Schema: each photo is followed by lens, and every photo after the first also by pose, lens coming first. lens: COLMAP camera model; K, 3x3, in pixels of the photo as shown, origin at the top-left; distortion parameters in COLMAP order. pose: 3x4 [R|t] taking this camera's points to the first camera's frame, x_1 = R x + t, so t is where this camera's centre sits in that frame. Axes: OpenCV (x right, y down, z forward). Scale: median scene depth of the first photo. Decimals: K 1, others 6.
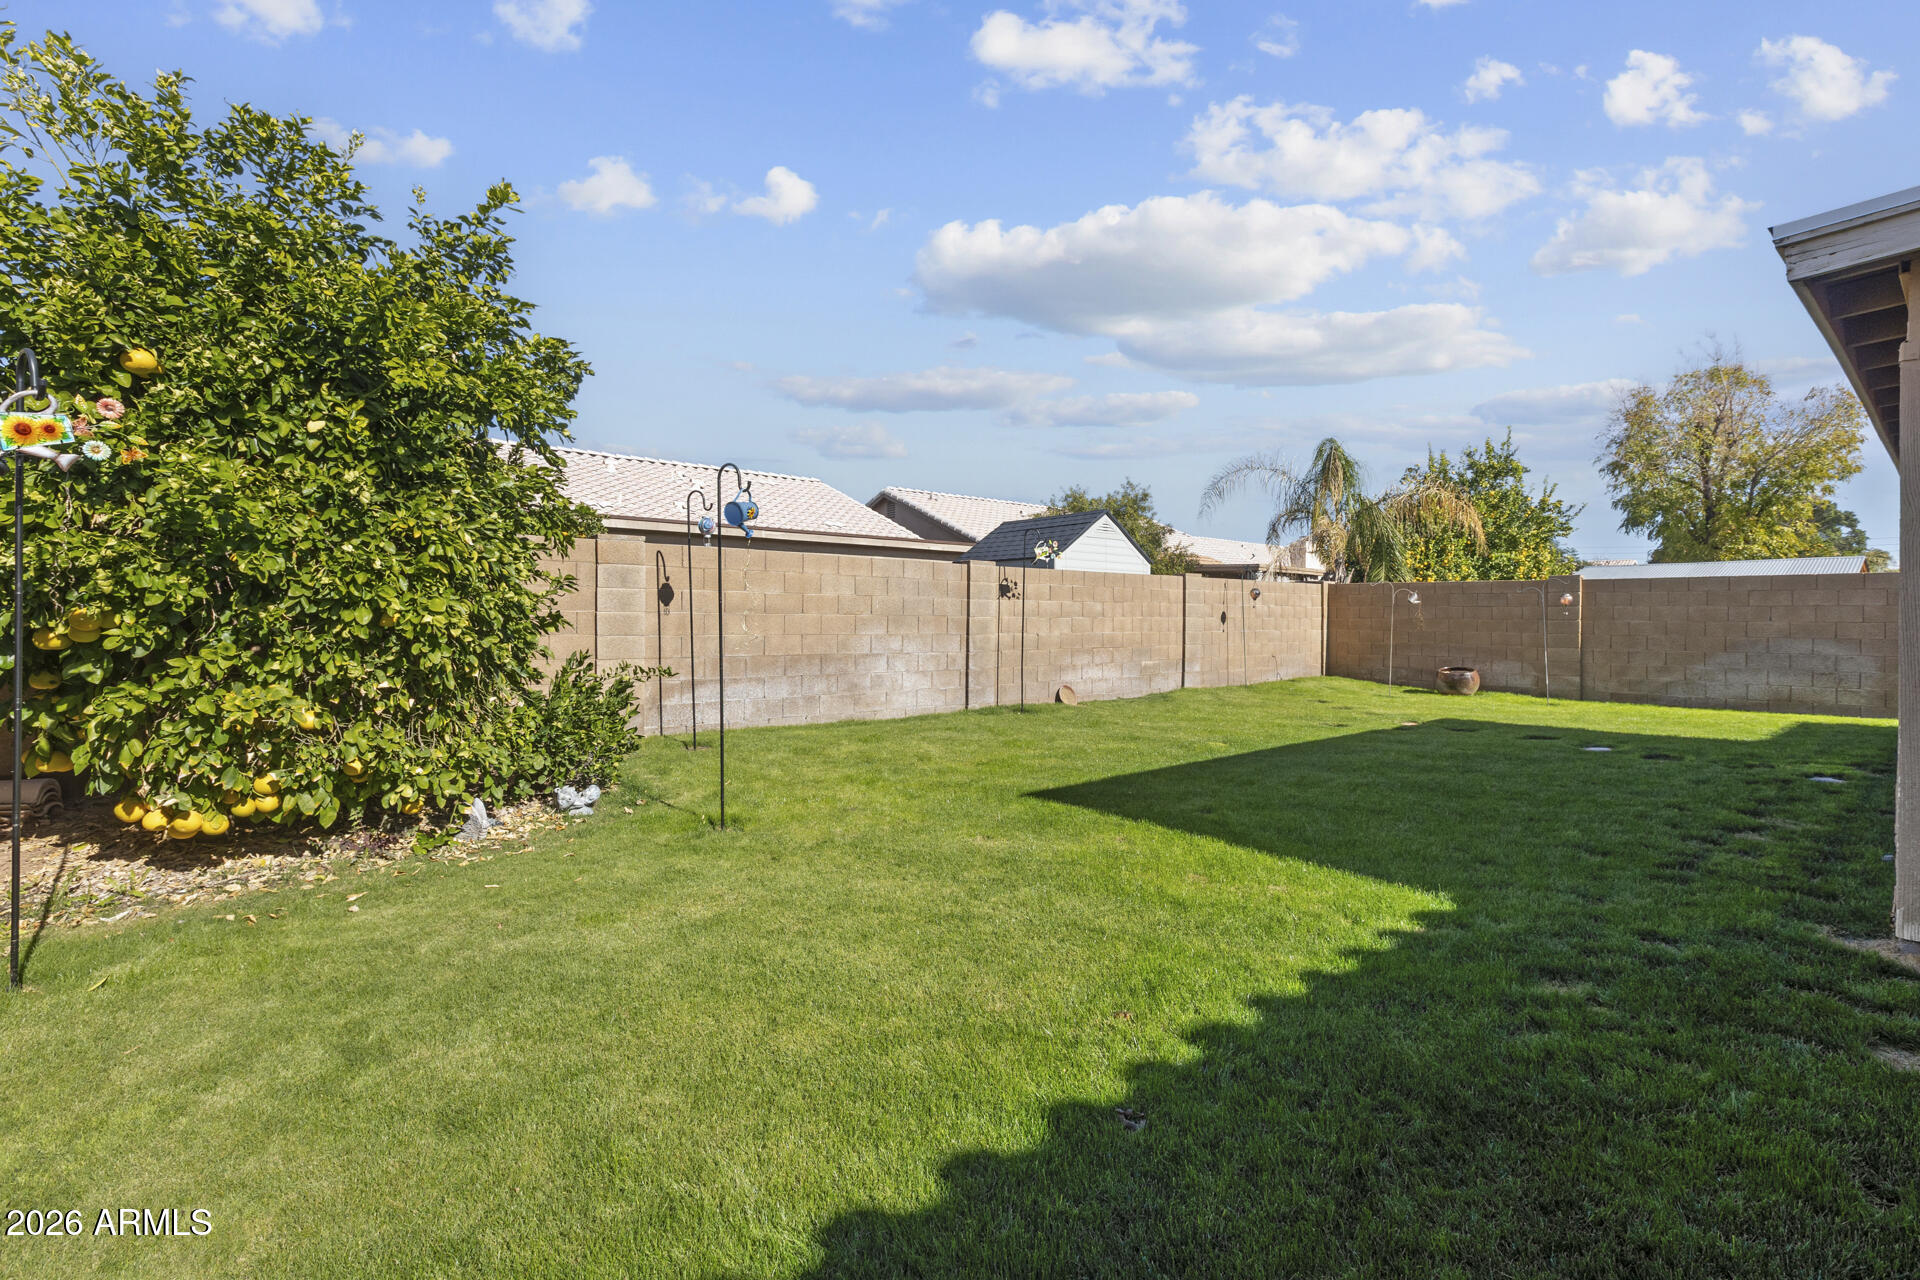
lens RADIAL K [[867.7, 0, 957.5], [0, 867.7, 627.4], [0, 0, 1]] dist [-0.001519, 0.000009]
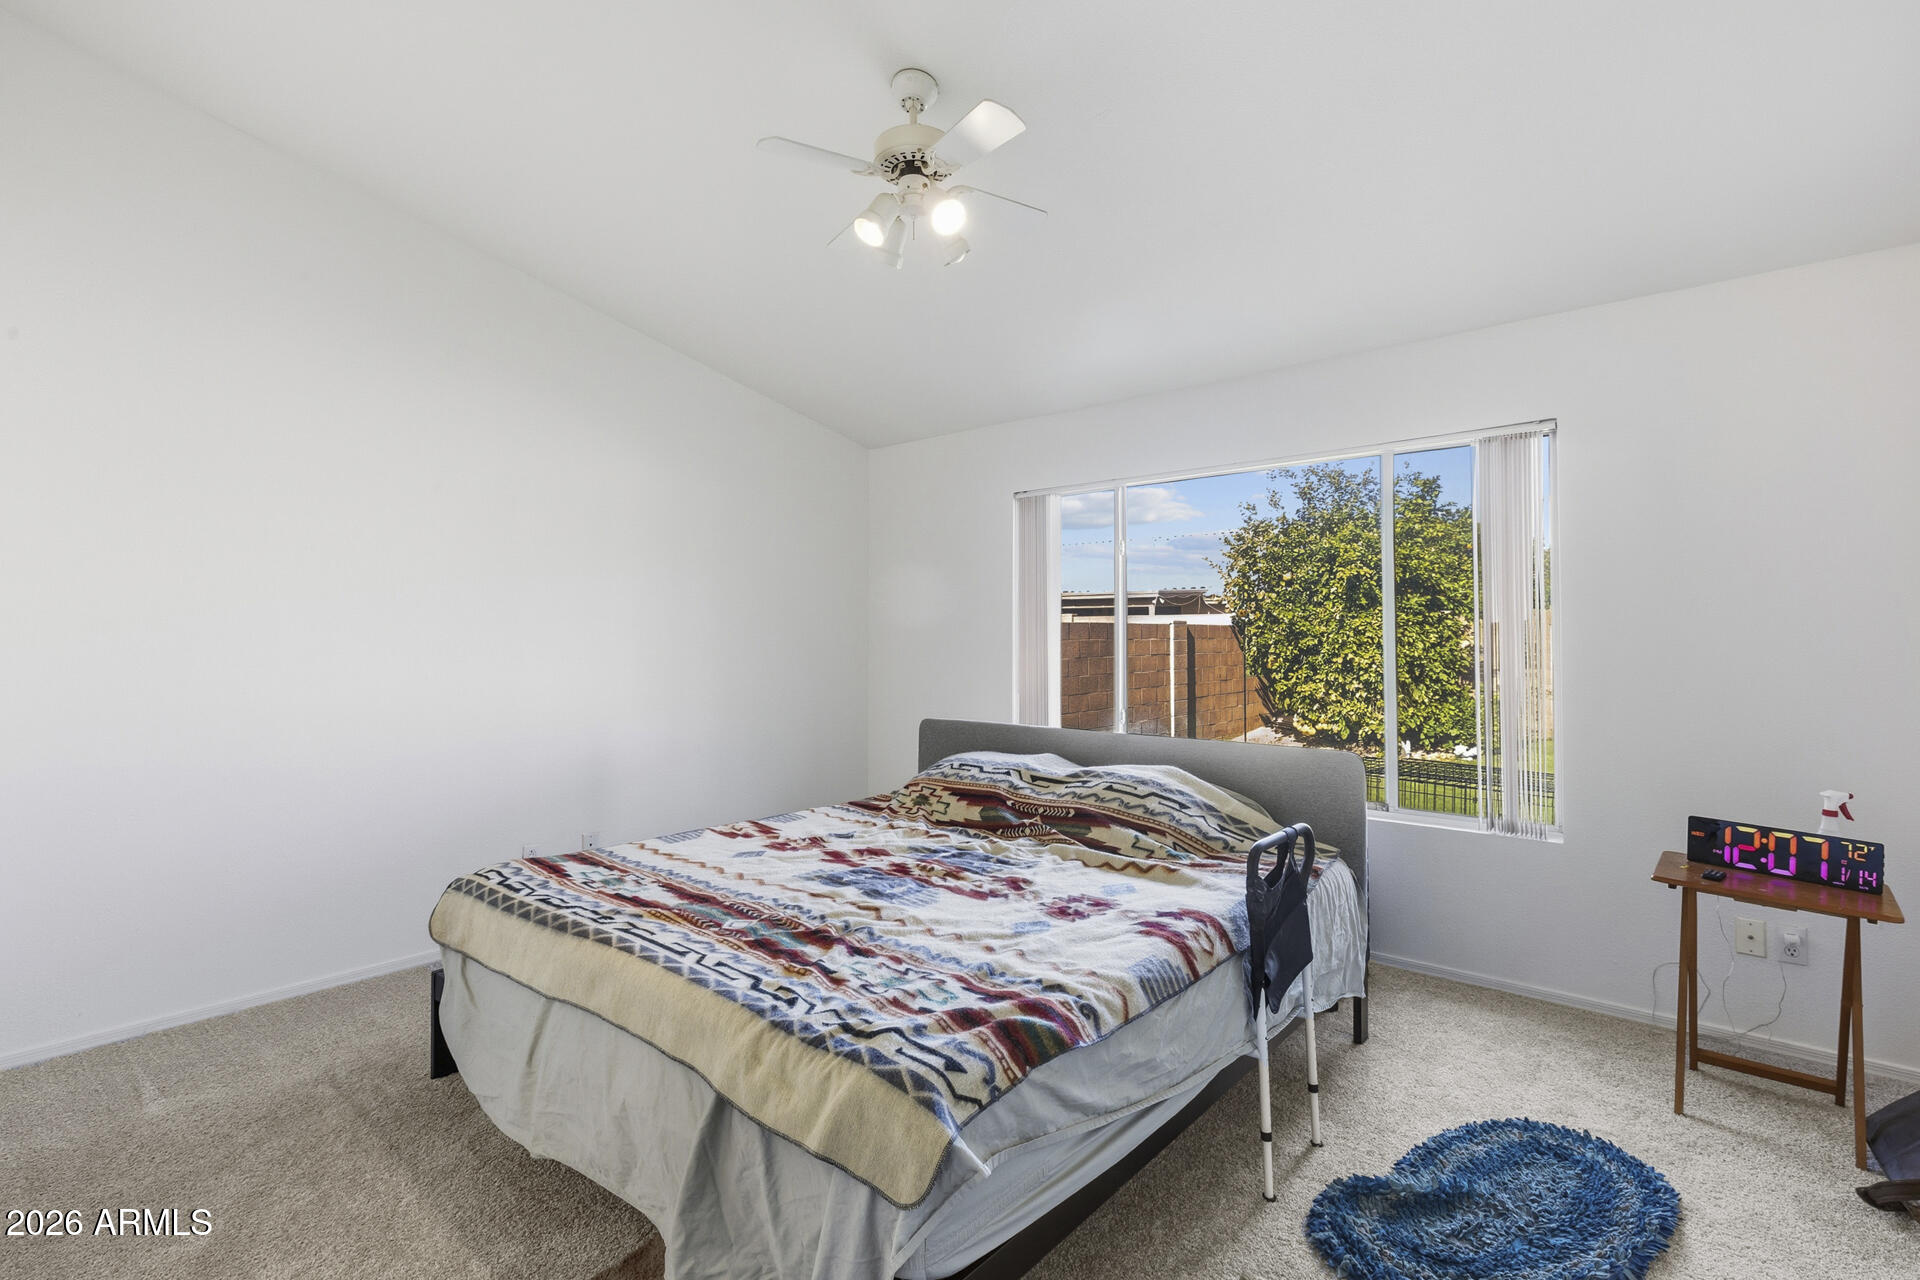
lens RADIAL K [[867.7, 0, 957.5], [0, 867.7, 627.4], [0, 0, 1]] dist [-0.001519, 0.000009]
pose [[0.164716, -0.006289, -0.986321, 1.802953], [-0.001093, 0.999978, -0.006558, -0.096294], [0.986340, 0.002158, 0.164706, -0.637234]]
